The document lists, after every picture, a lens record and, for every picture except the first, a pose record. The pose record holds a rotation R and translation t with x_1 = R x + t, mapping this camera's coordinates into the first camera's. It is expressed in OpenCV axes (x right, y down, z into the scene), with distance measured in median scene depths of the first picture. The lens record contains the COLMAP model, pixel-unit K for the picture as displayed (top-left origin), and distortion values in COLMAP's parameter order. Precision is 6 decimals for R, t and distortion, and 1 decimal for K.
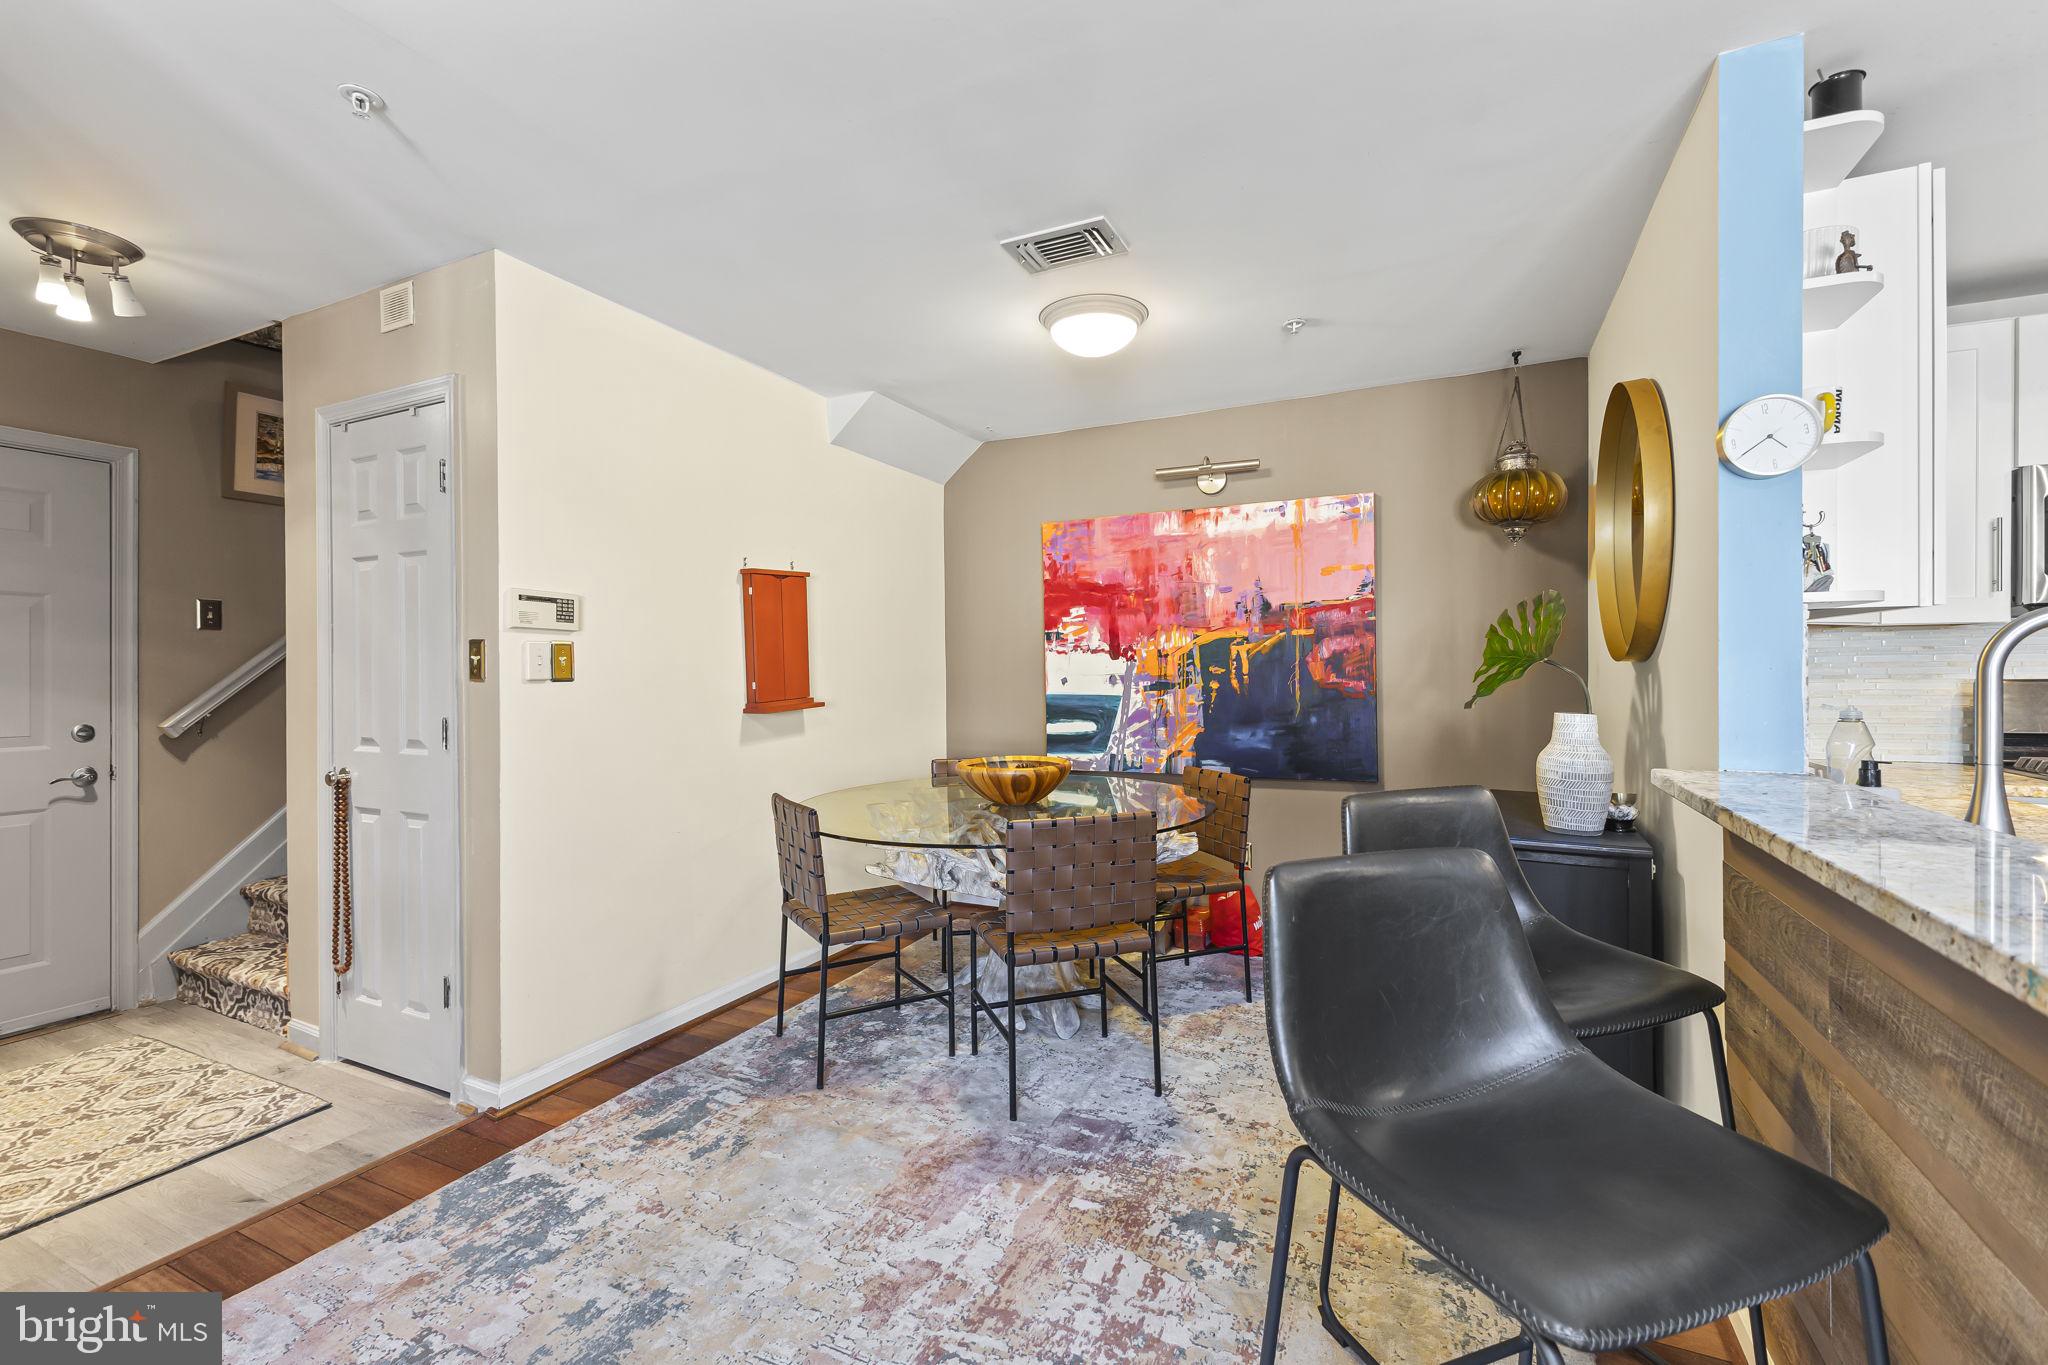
lens RADIAL K [[879.8, 0, 1023.9], [0, 879.8, 673.8], [0, 0, 1]] dist [0.009826, -0.001192]
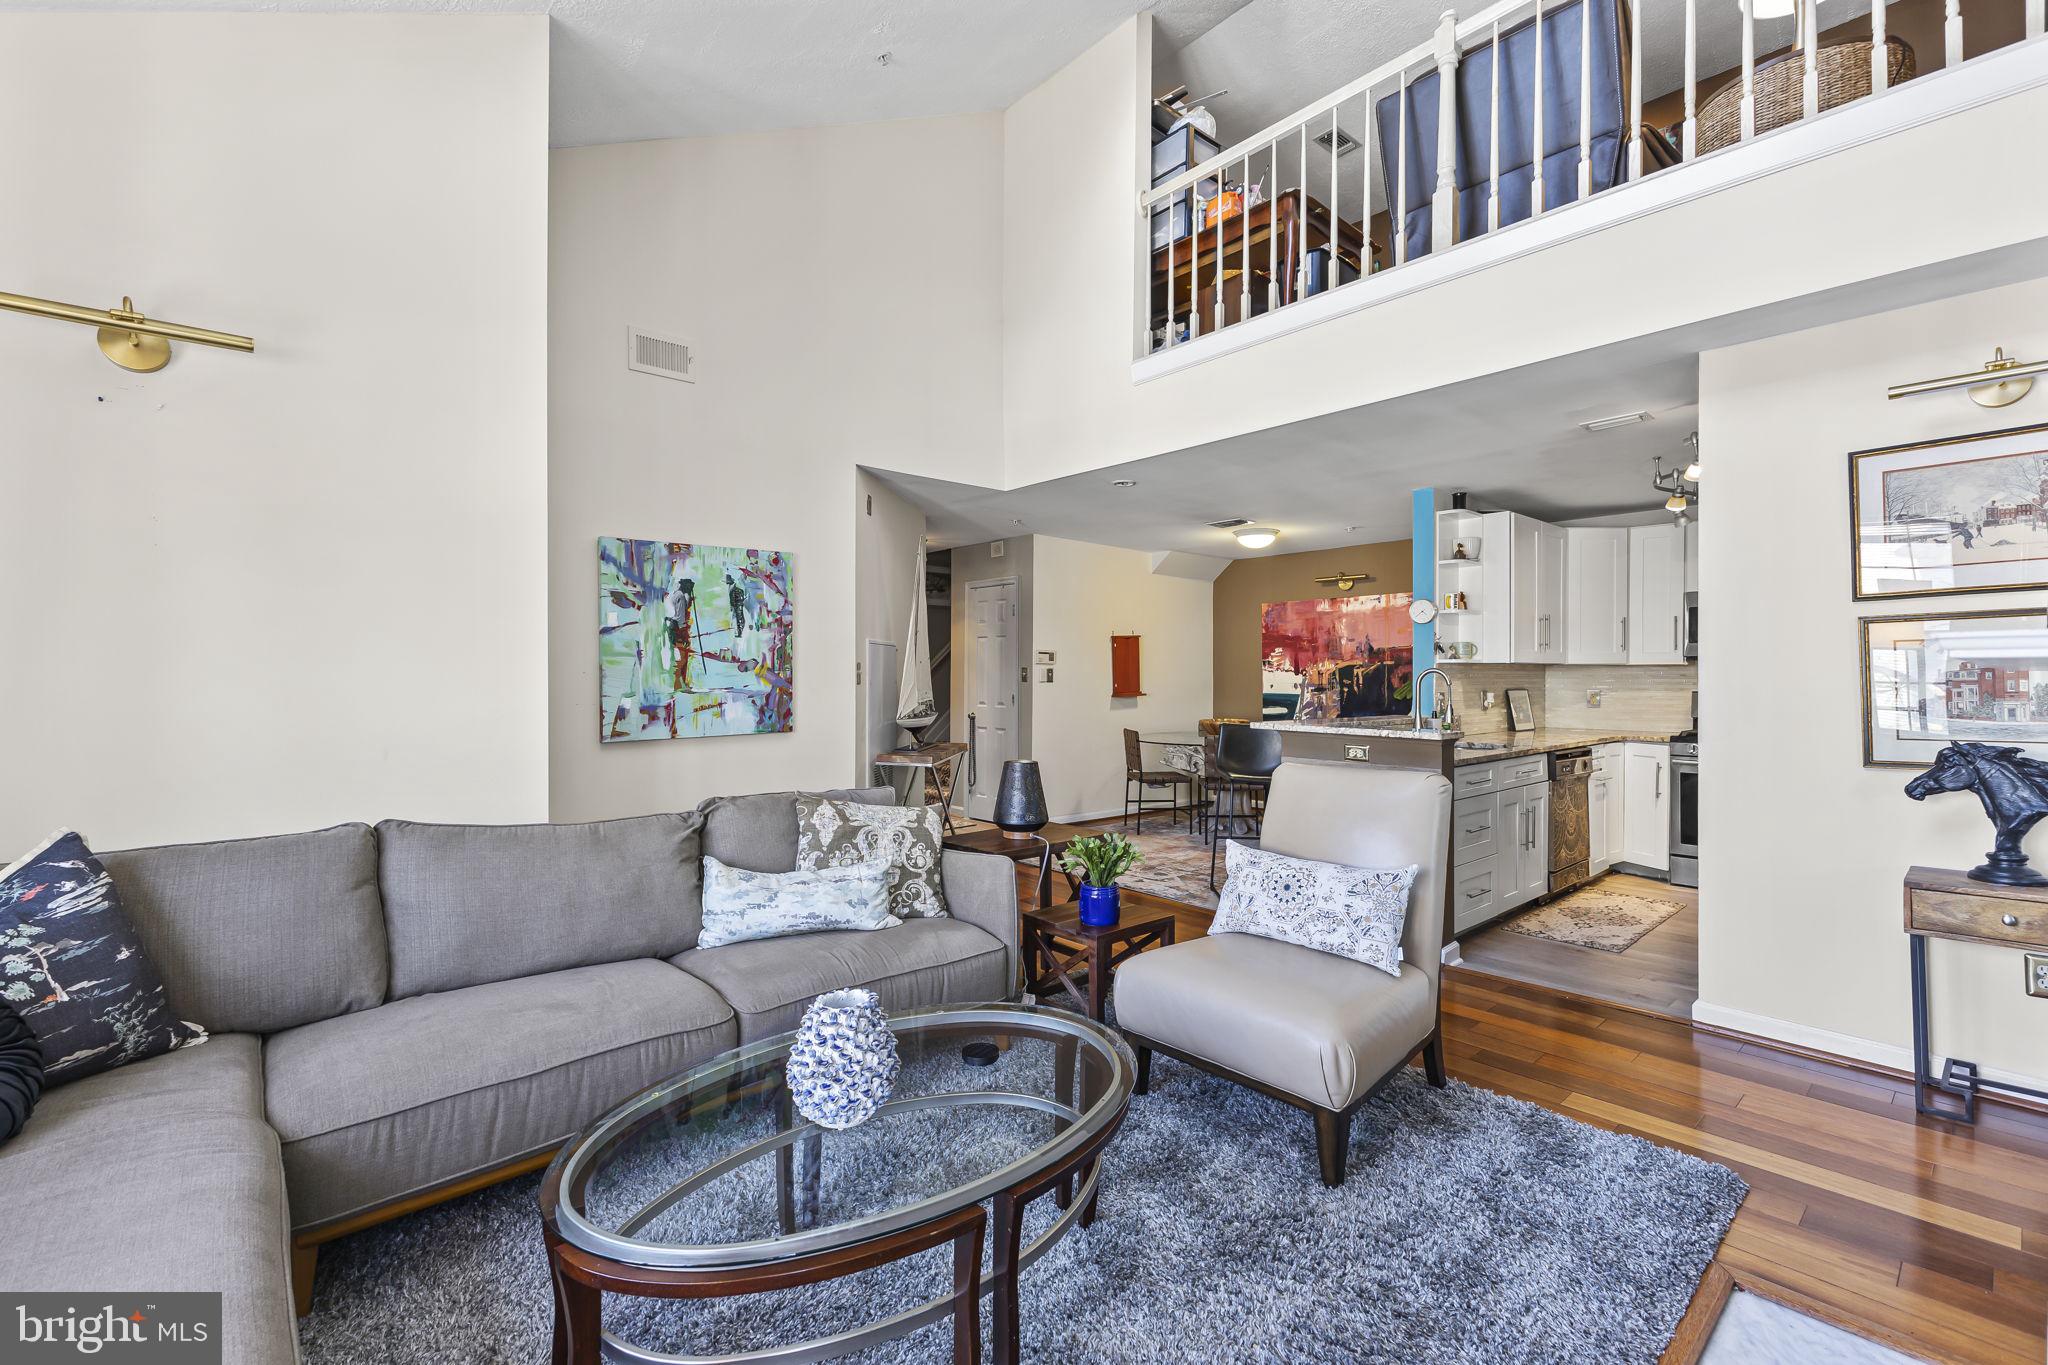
lens RADIAL K [[879.8, 0, 1021.8], [0, 879.8, 674.9], [0, 0, 1]] dist [0.009826, -0.001192]
pose [[0.920724, 0.011297, -0.390051, 0.312674], [-0.013643, 0.999902, -0.003246, -0.002789], [0.389976, 0.008310, 0.920788, -1.045155]]
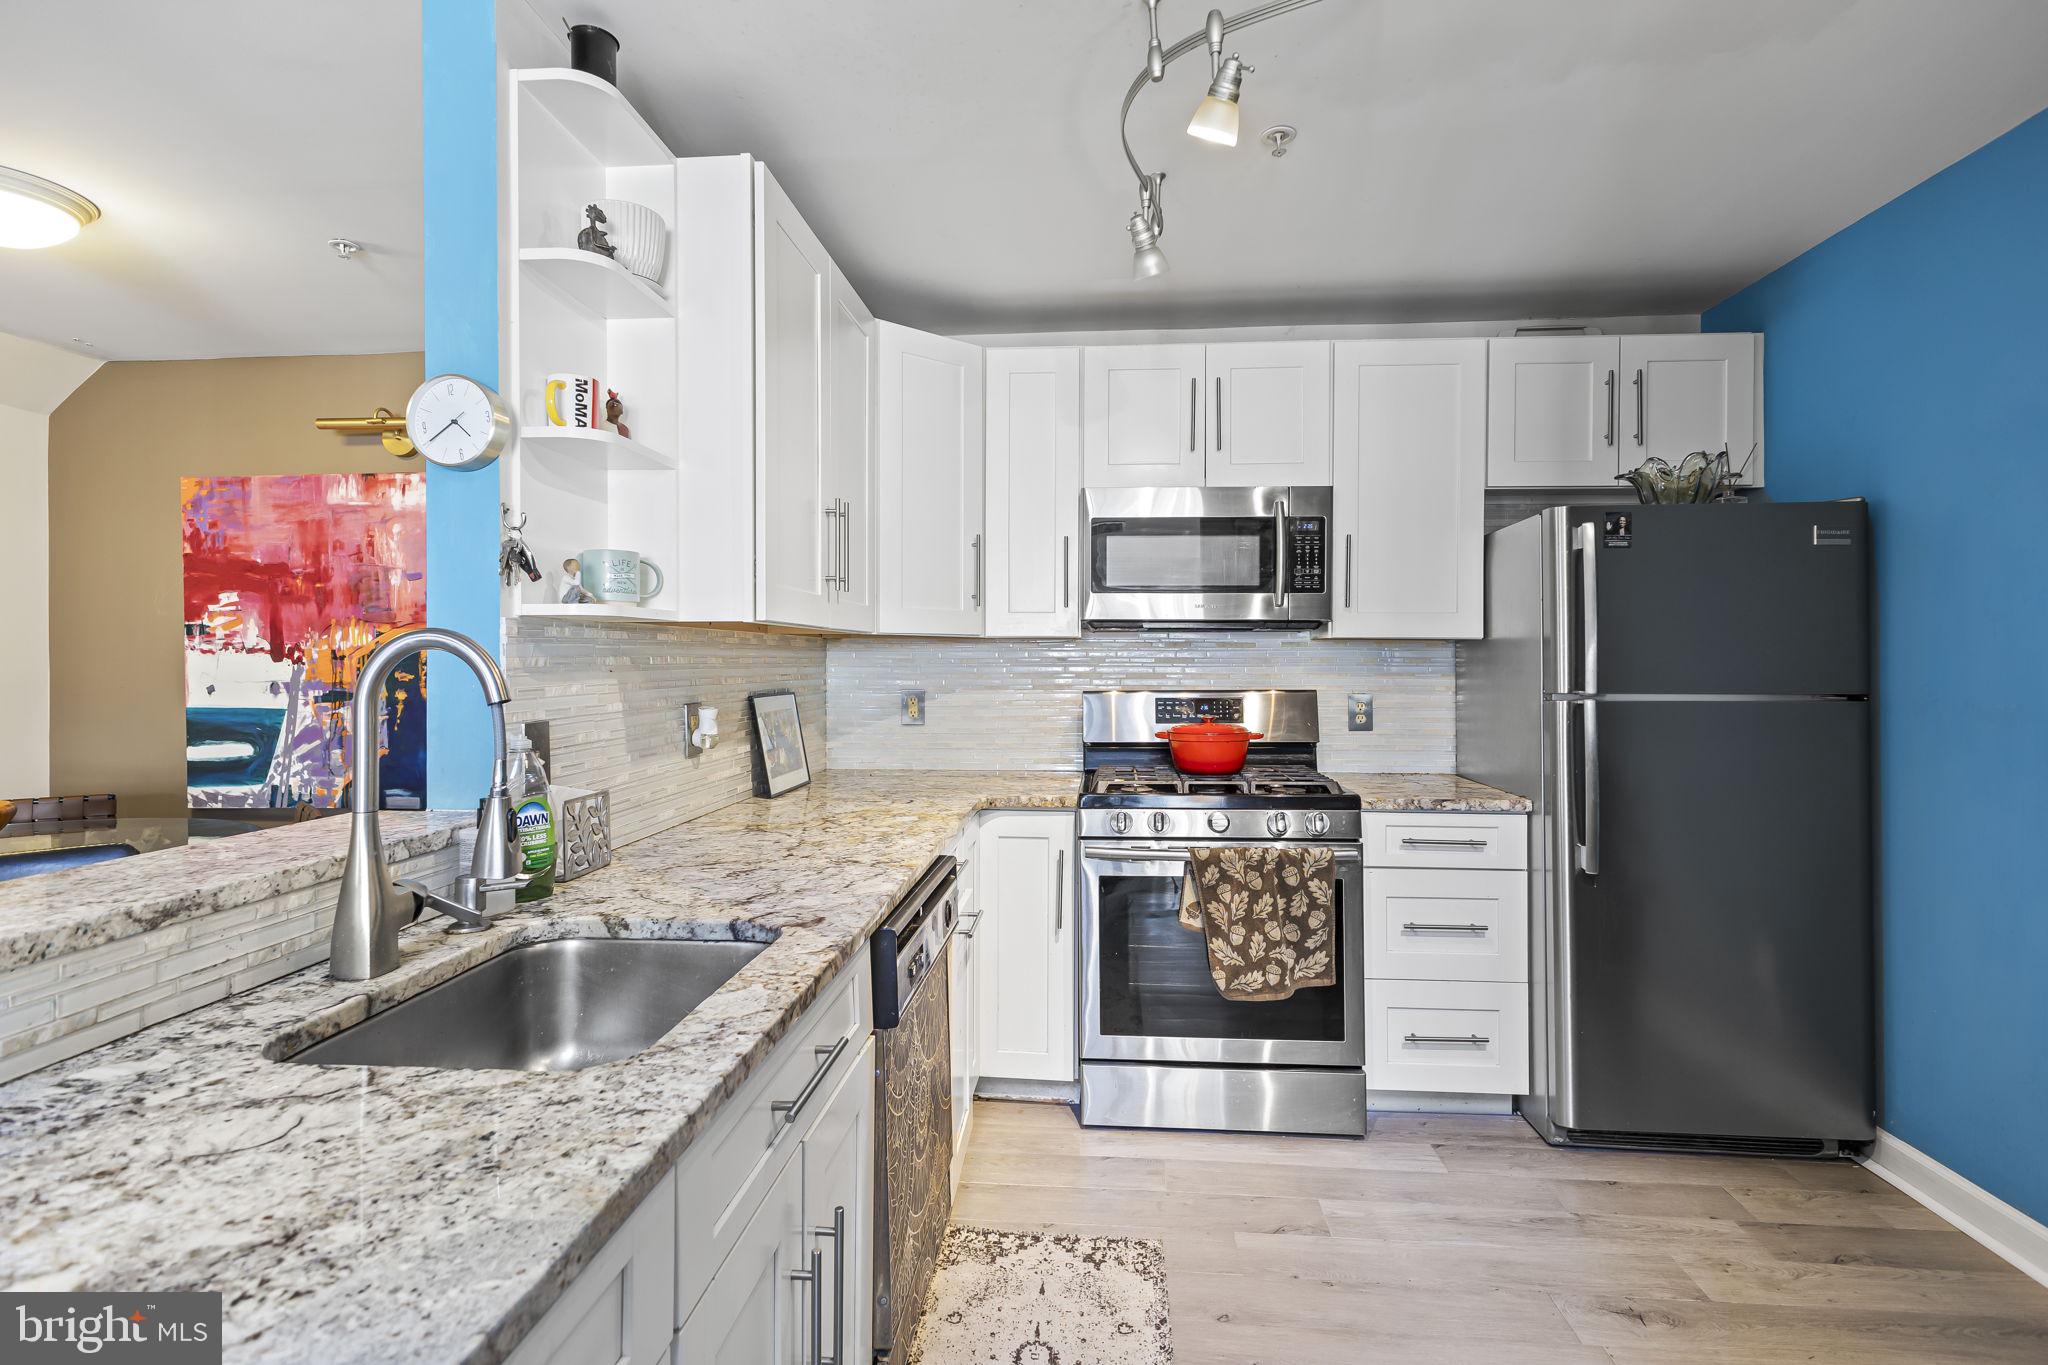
lens RADIAL K [[979.2, 0, 1024.7], [0, 979.2, 659.6], [0, 0, 1]] dist [0.005811, -0.000189]
pose [[0.934229, 0.007728, 0.356590, 0.423593], [-0.004164, 0.999933, -0.010763, -0.012184], [-0.356649, 0.008570, 0.934199, -0.034176]]
